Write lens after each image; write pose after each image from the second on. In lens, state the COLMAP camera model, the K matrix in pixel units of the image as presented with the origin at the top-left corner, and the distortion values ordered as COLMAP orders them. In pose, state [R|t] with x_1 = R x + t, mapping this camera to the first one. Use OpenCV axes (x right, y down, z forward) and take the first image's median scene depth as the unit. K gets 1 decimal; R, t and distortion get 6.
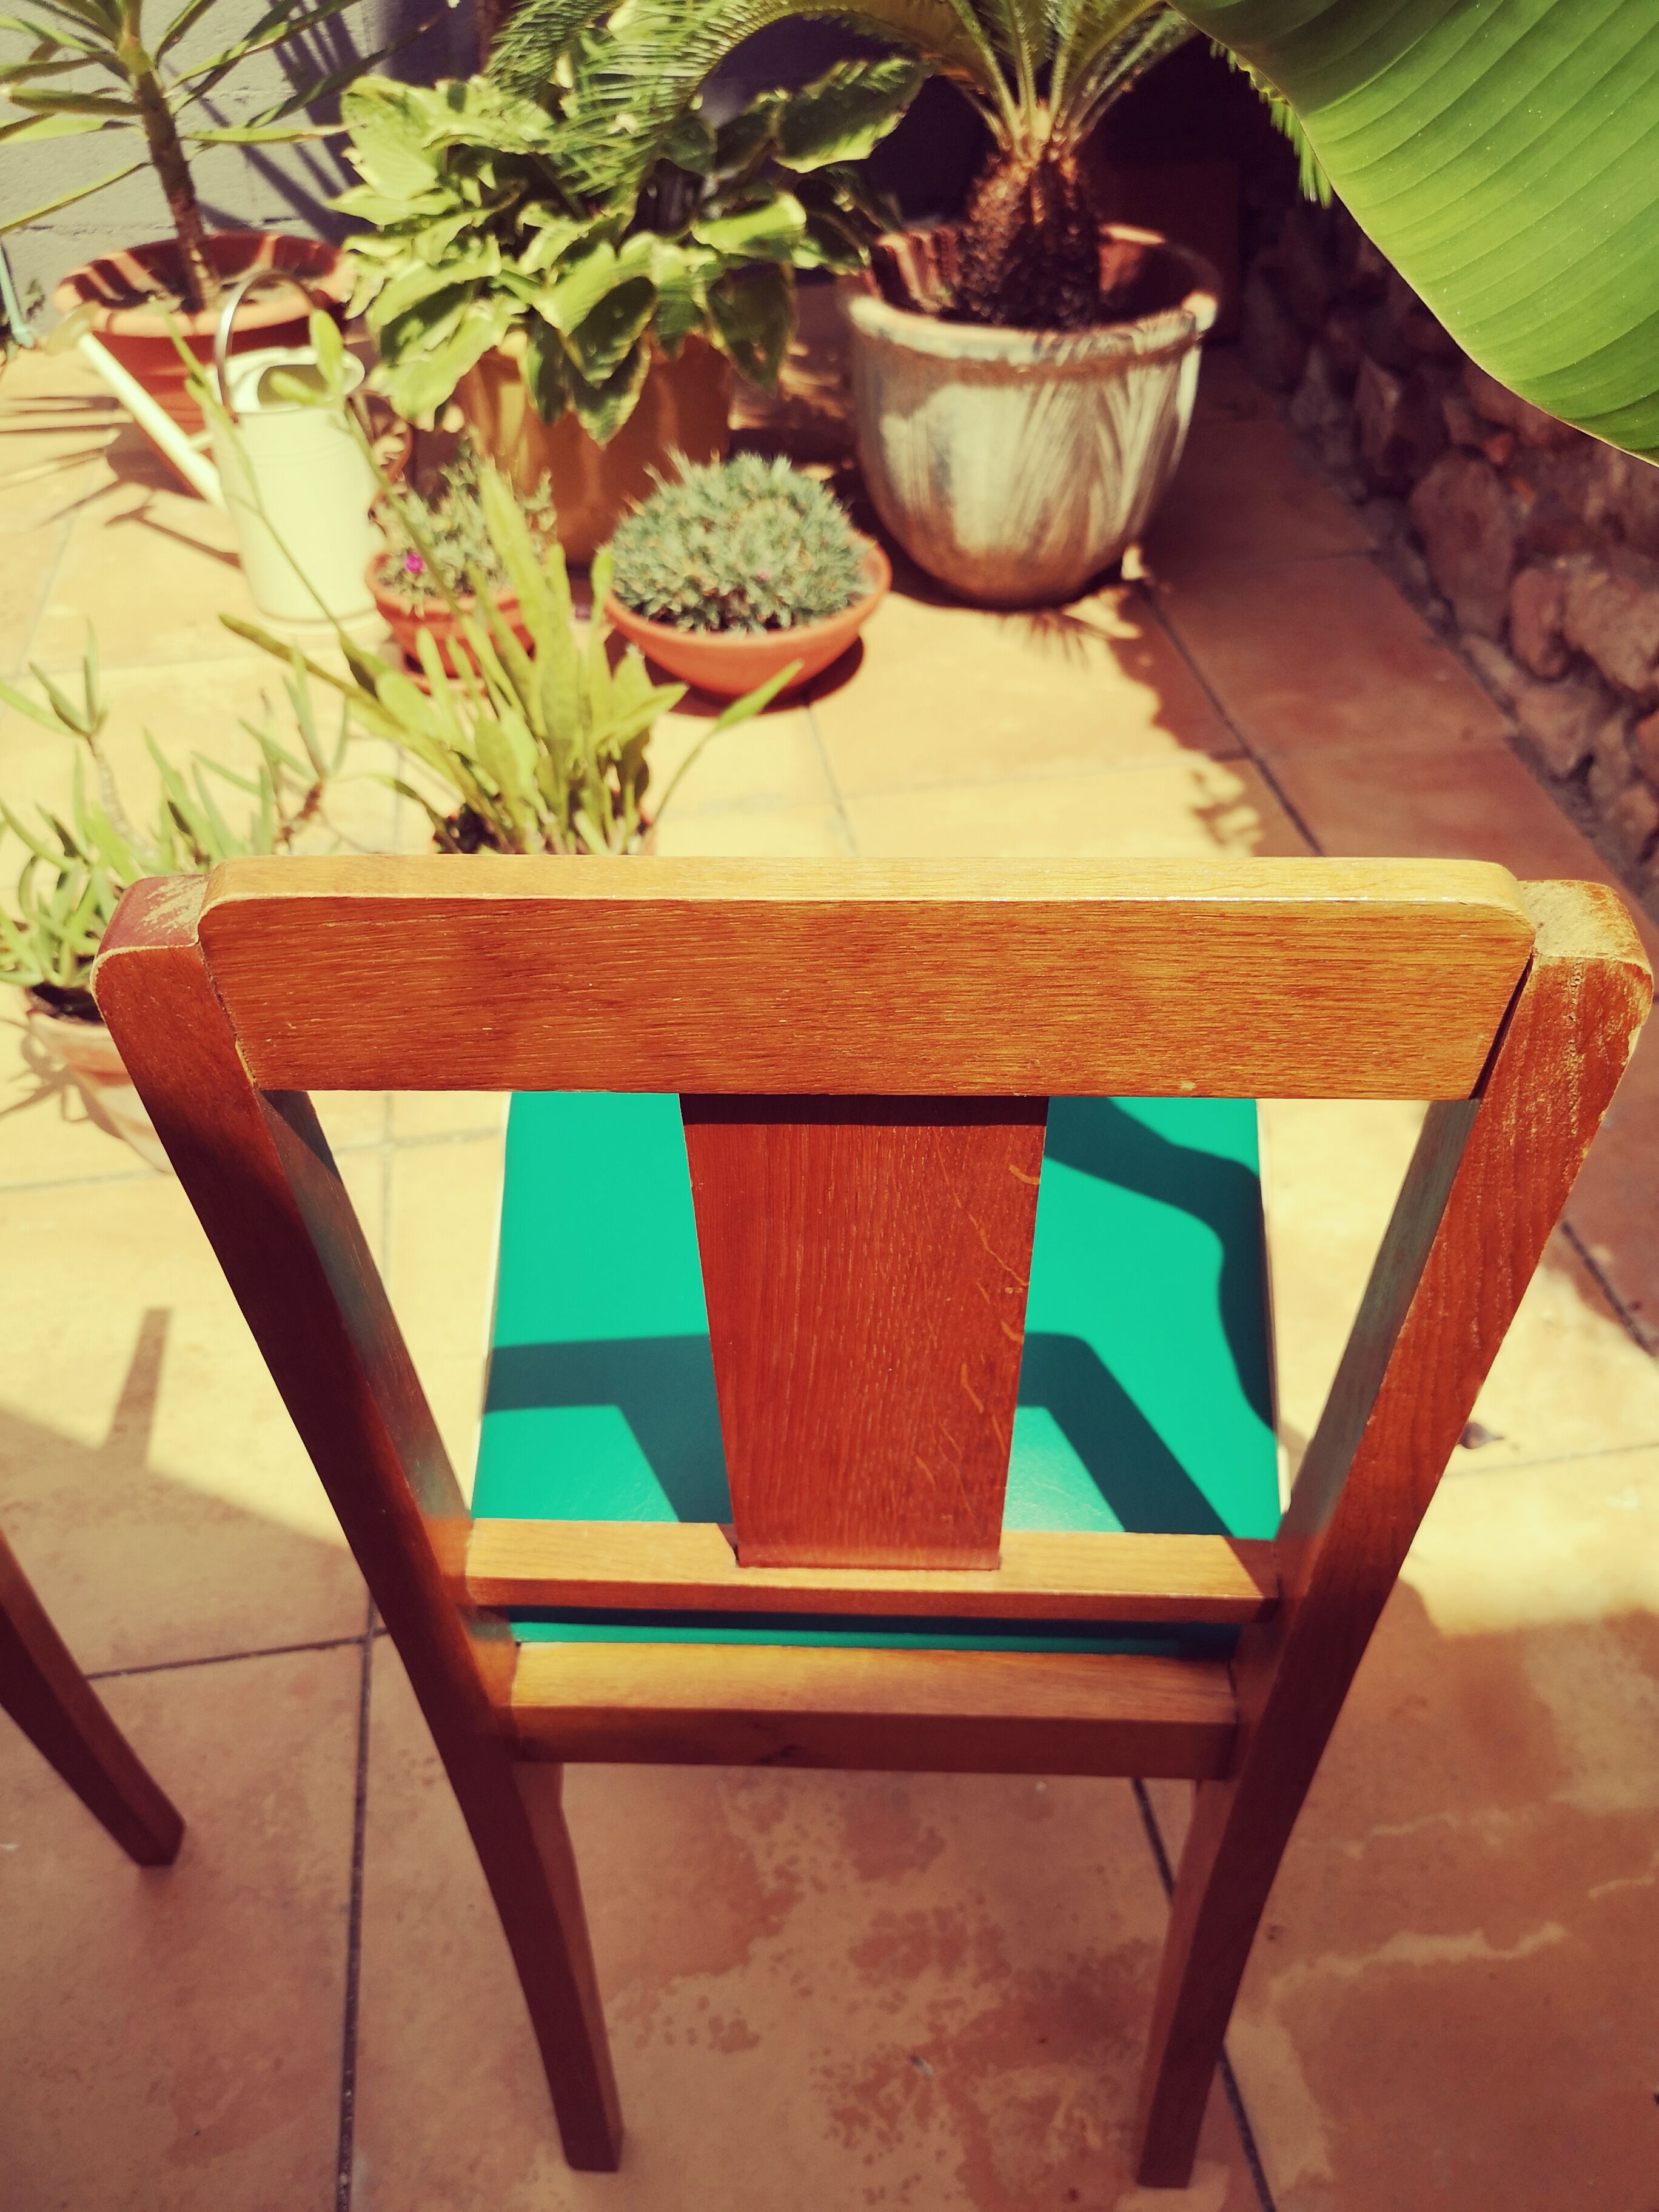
lens RADIAL K [[1728.9, 0, 829.5], [0, 1728.9, 1106.0], [0, 0, 1]] dist [-0.001375, -0.003484]
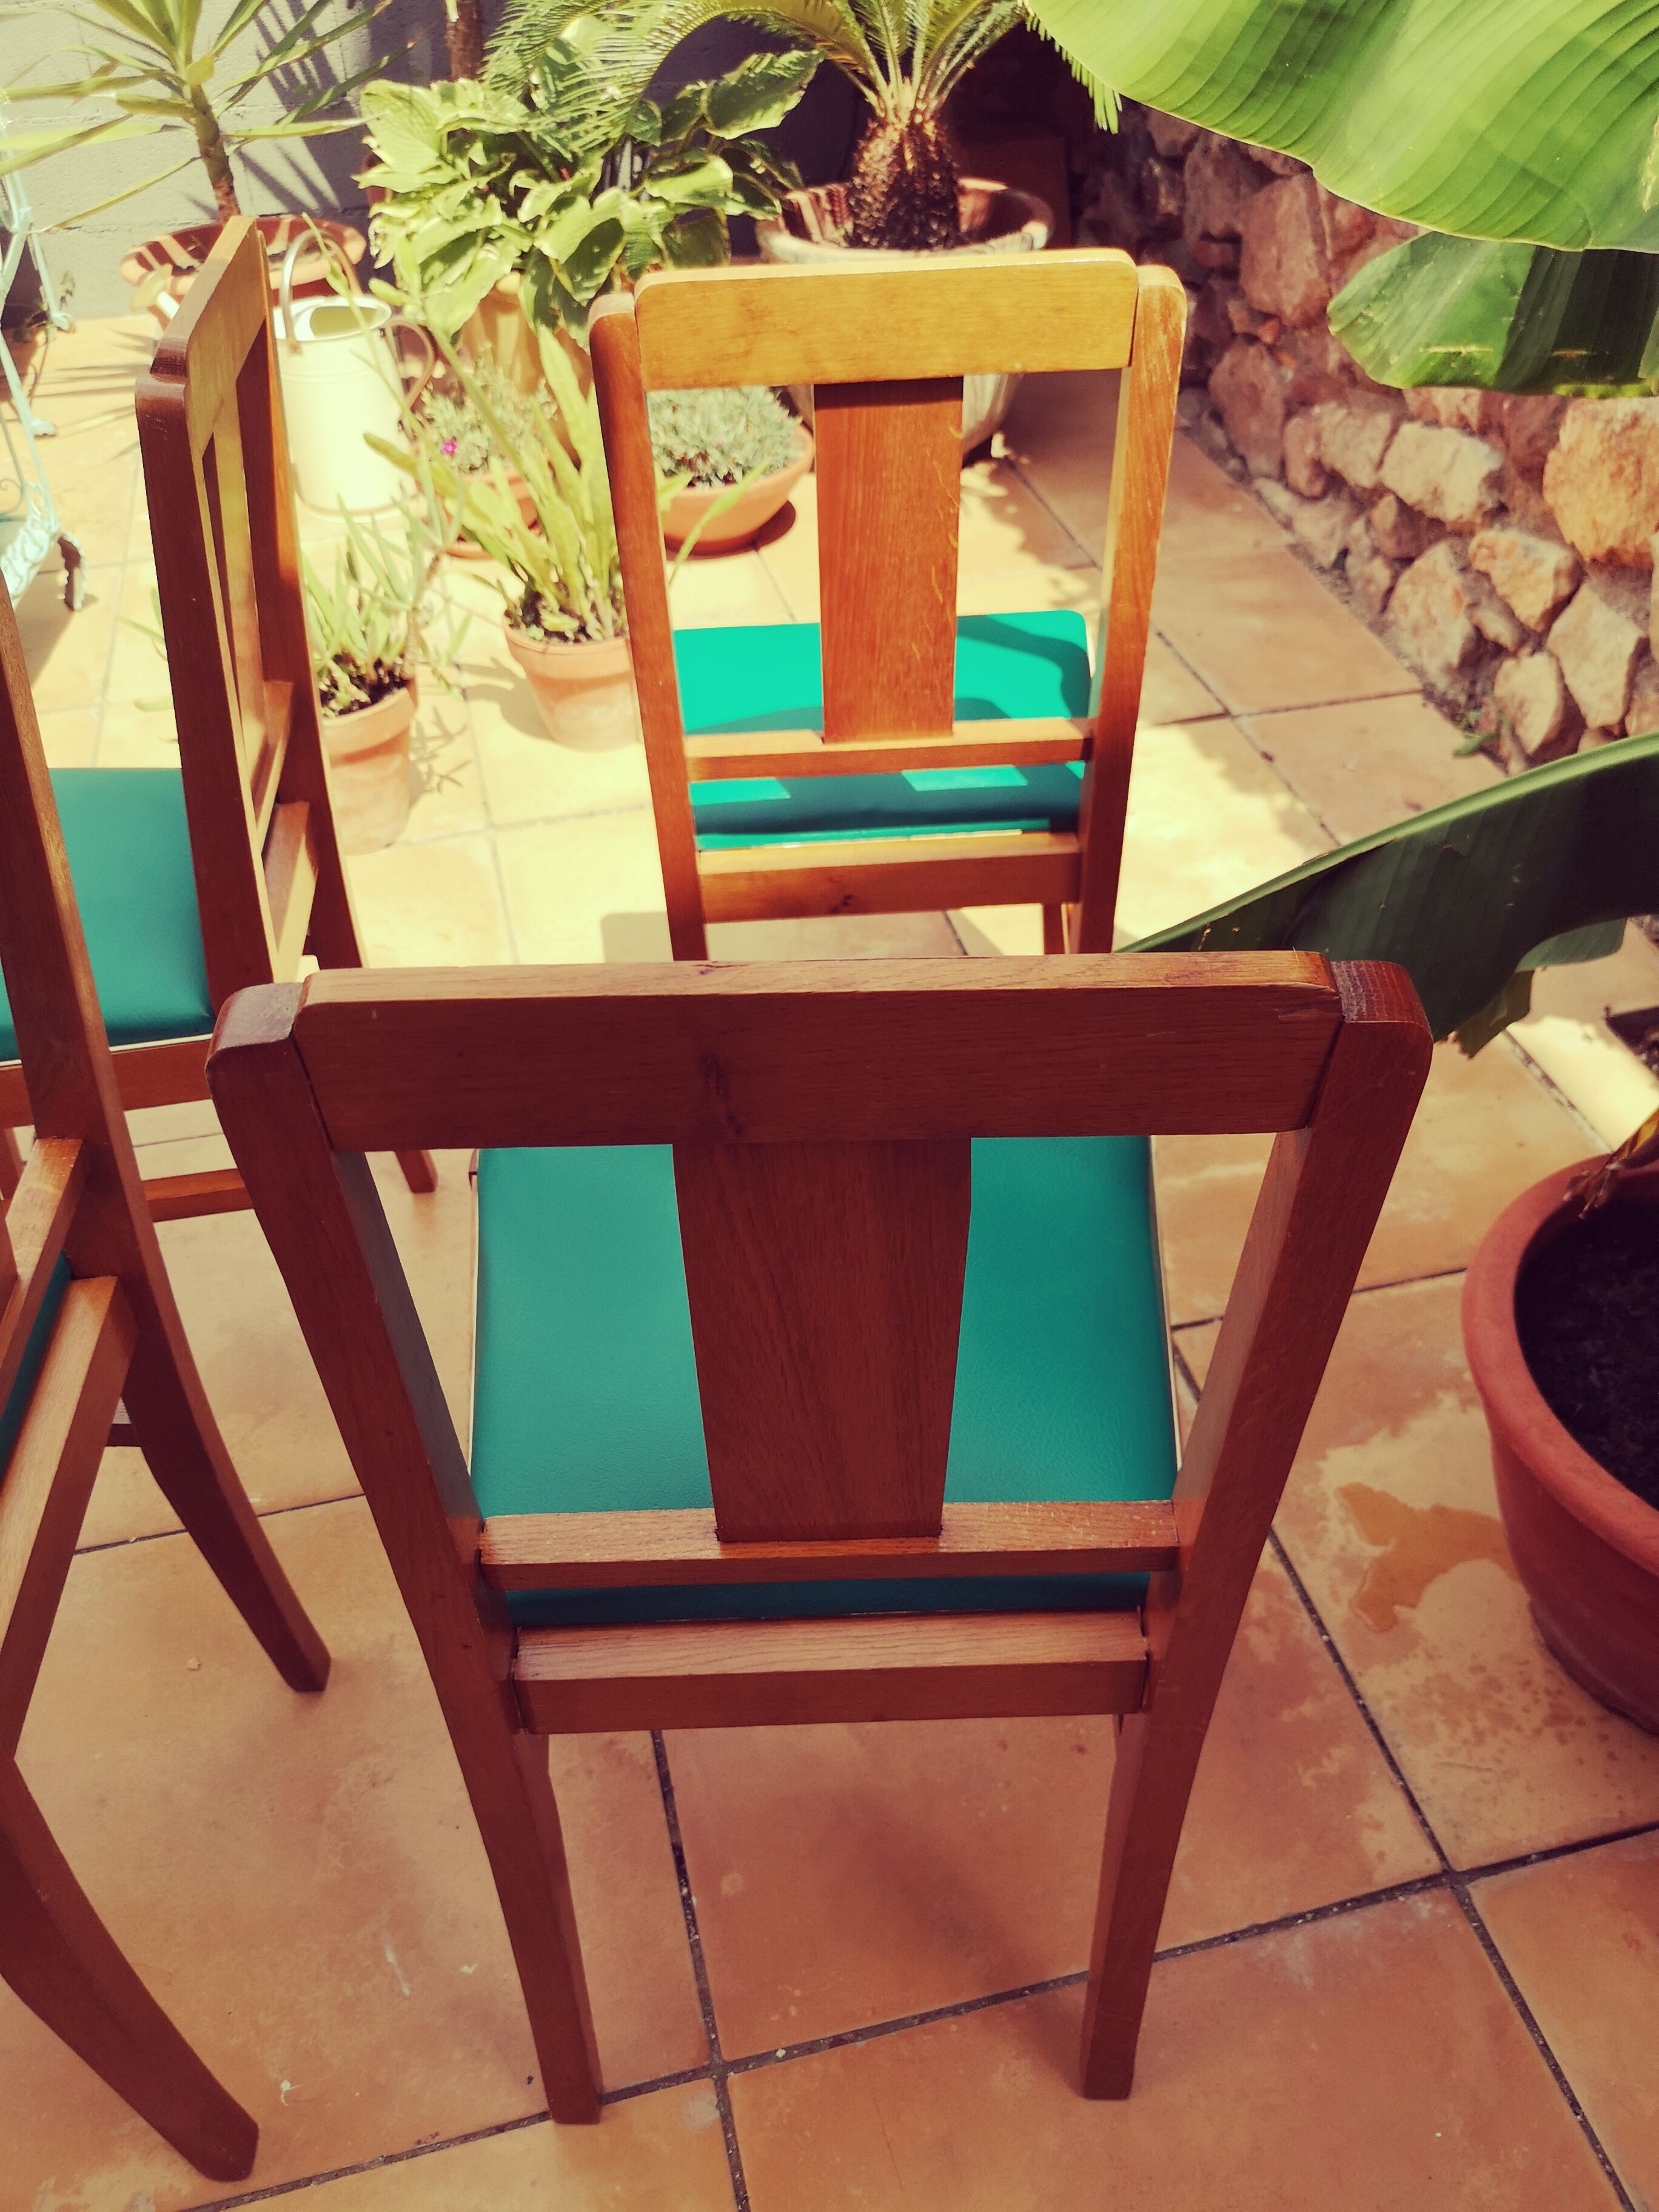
lens RADIAL K [[1709.7, 0, 833.9], [0, 1709.7, 1099.3], [0, 0, 1]] dist [0.004215, 0.001927]
pose [[0.996535, -0.064020, 0.053091, -0.051540], [0.064938, 0.997765, -0.015744, 0.211990], [-0.051964, 0.019137, 0.998466, -0.287540]]
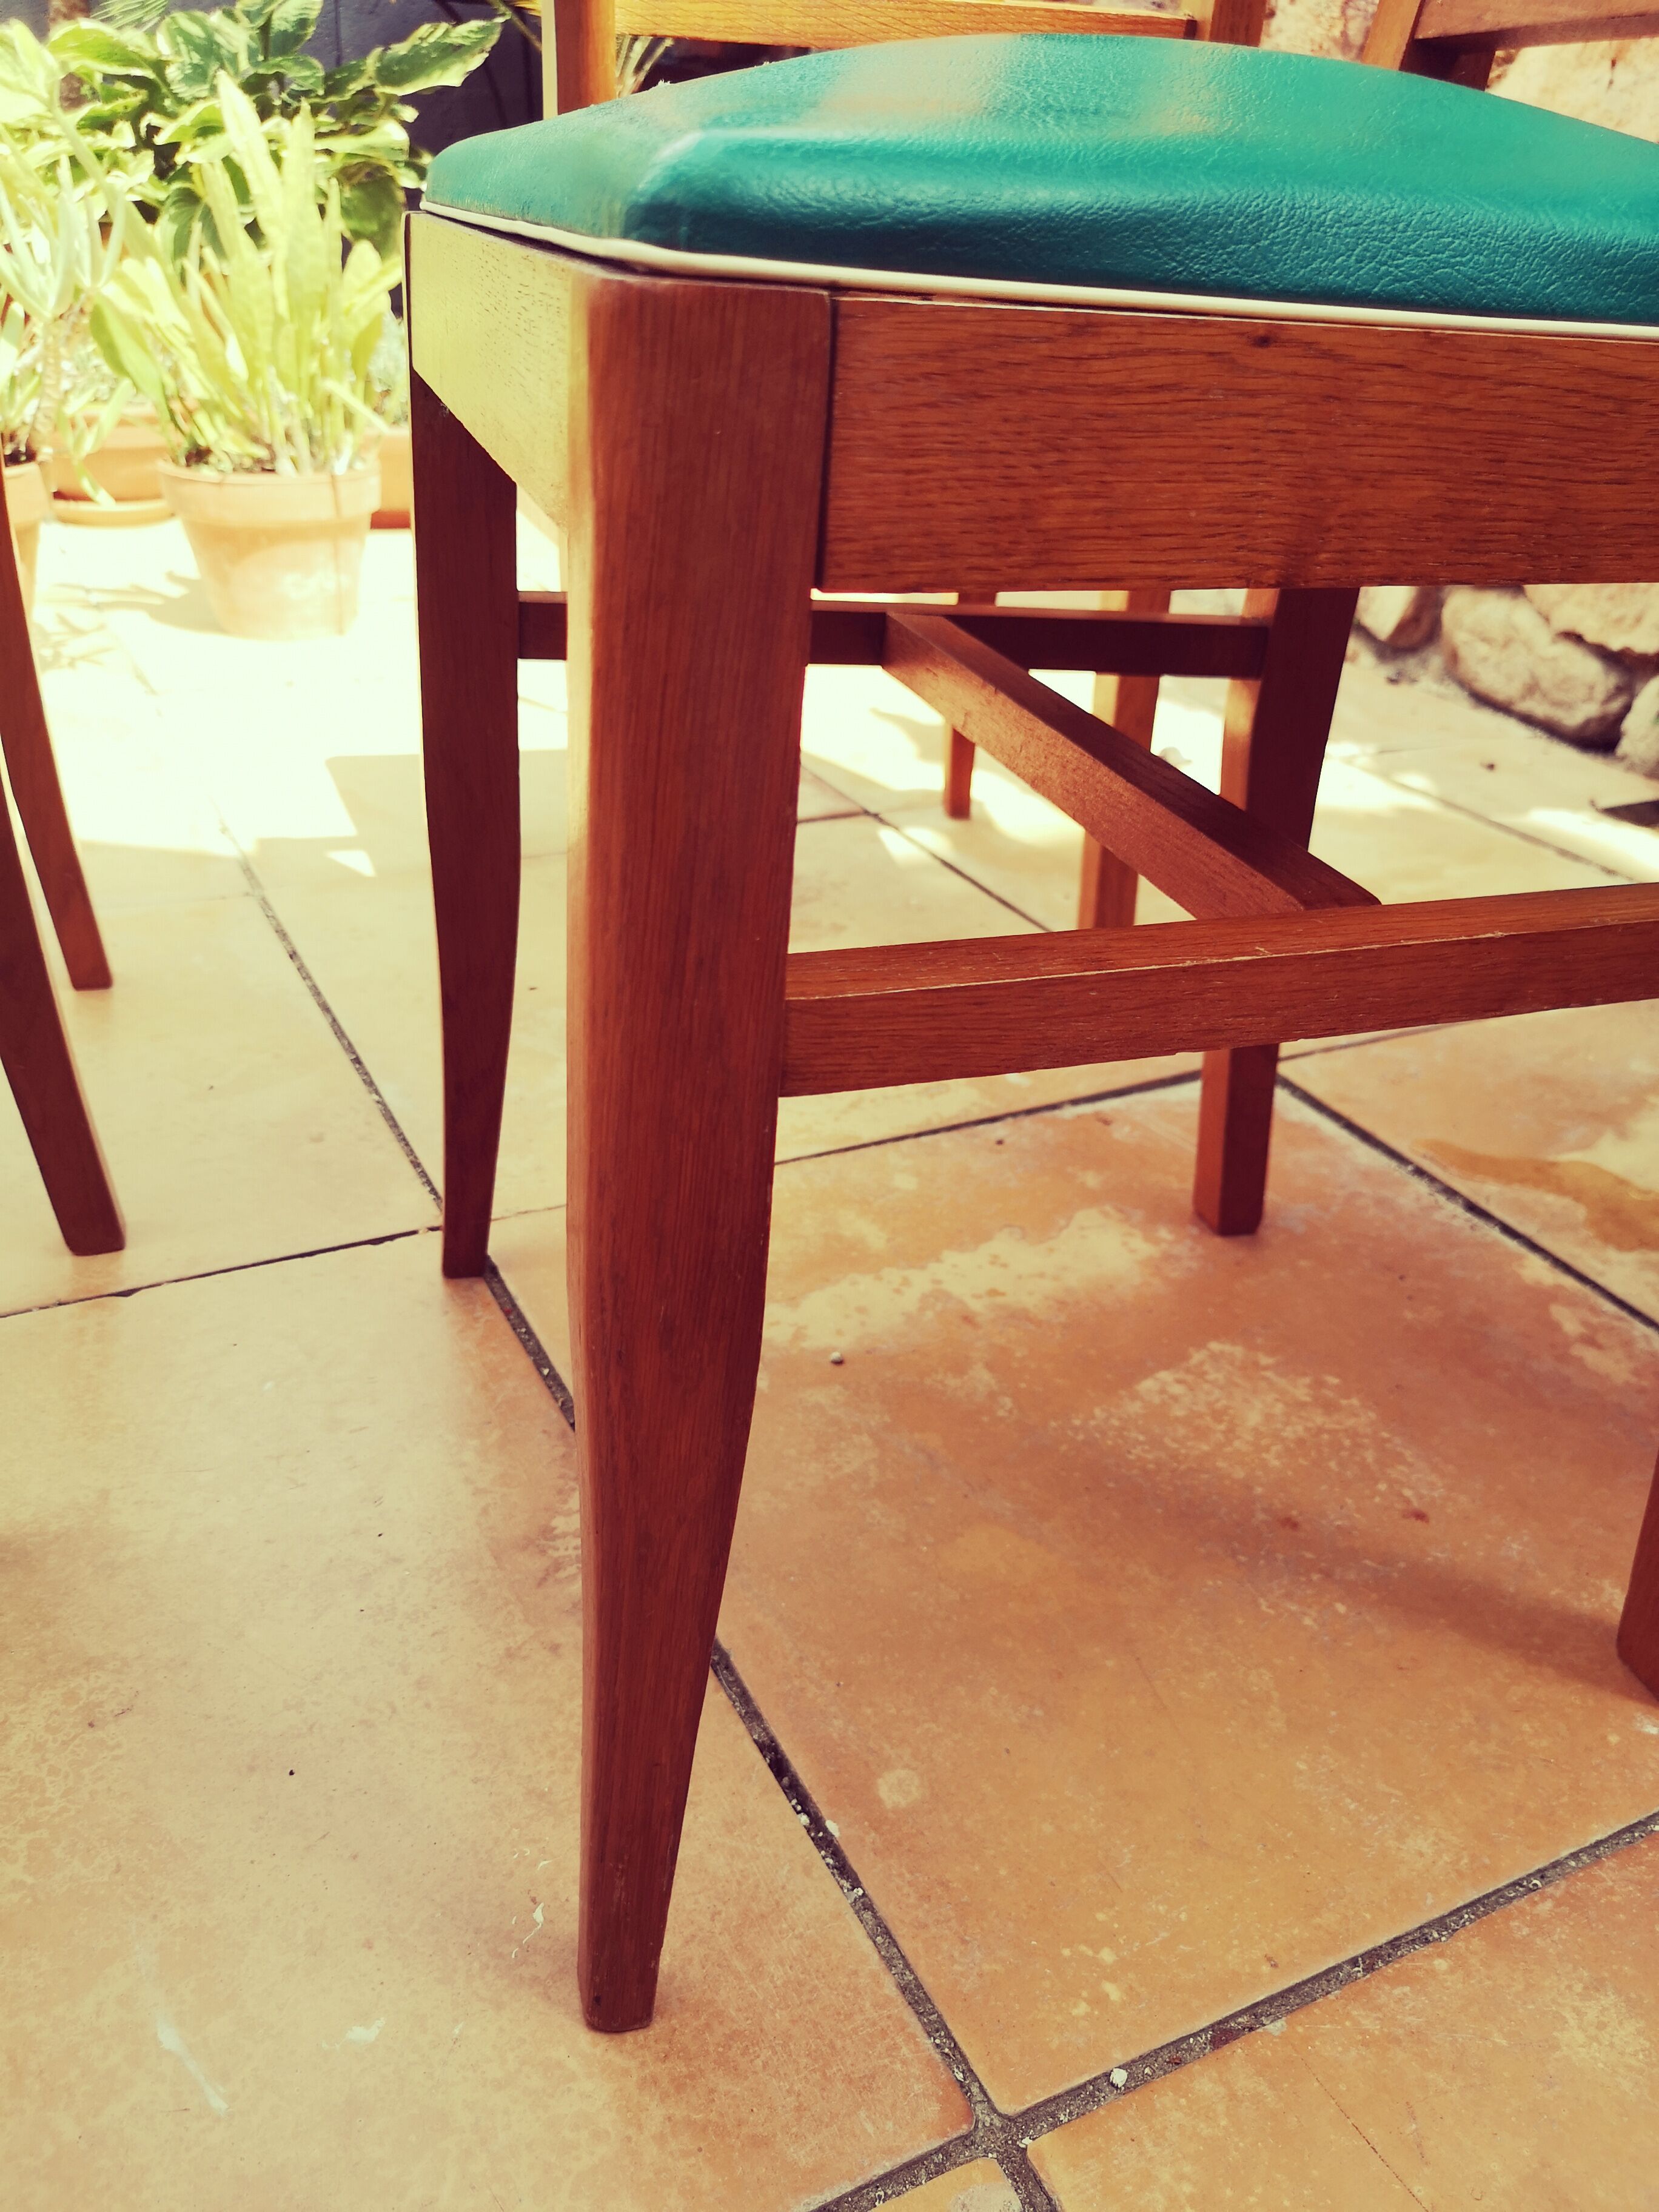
lens RADIAL K [[1728.9, 0, 829.5], [0, 1728.9, 1106.0], [0, 0, 1]] dist [-0.001375, -0.003484]
pose [[0.950475, -0.091035, 0.297169, -0.150016], [0.154722, 0.967836, -0.198380, 0.397837], [-0.269552, 0.234534, 0.933989, -0.011491]]
